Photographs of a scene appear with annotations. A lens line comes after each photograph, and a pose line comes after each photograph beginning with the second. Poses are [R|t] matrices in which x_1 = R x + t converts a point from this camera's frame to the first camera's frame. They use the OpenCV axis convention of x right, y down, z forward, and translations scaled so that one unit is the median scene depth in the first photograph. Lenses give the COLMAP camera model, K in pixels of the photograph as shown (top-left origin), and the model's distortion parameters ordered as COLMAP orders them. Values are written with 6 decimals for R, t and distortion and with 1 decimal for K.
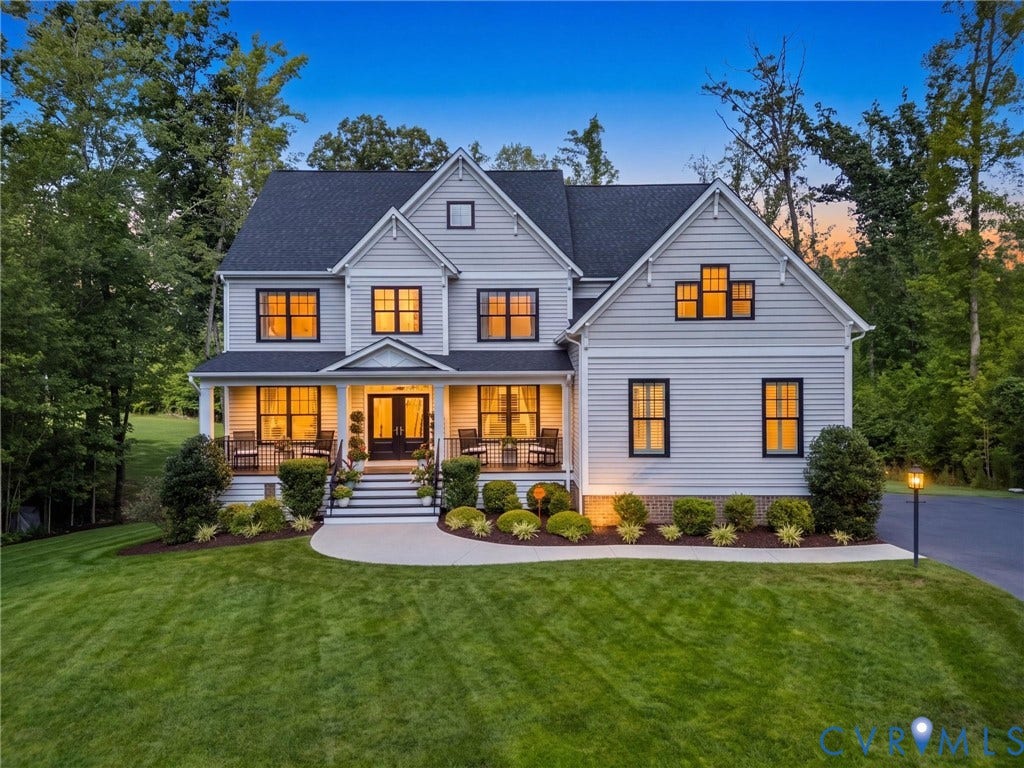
lens RADIAL K [[758.4, 0, 511.1], [0, 758.4, 381.7], [0, 0, 1]] dist [0.008591, 0.001086]
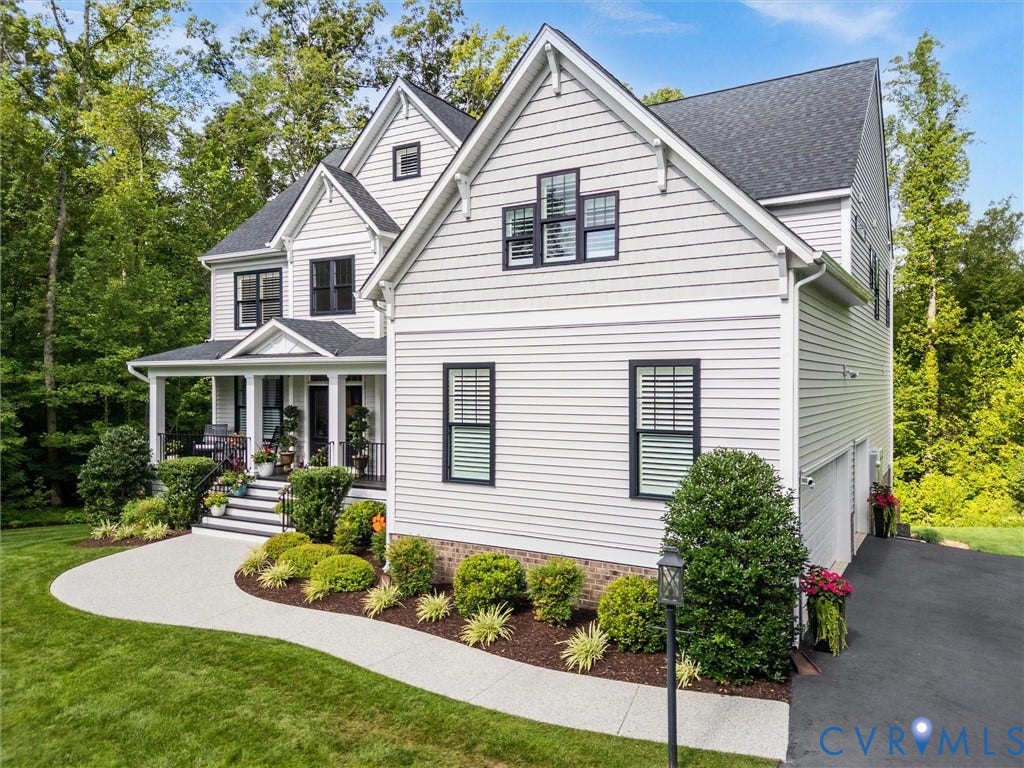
lens RADIAL K [[758.4, 0, 511.9], [0, 758.4, 386.3], [0, 0, 1]] dist [0.008591, 0.001086]
pose [[0.858567, 0.006541, -0.512659, 0.544294], [-0.002547, 0.999961, 0.008493, 0.010323], [0.512695, -0.005986, 0.858550, 0.462274]]
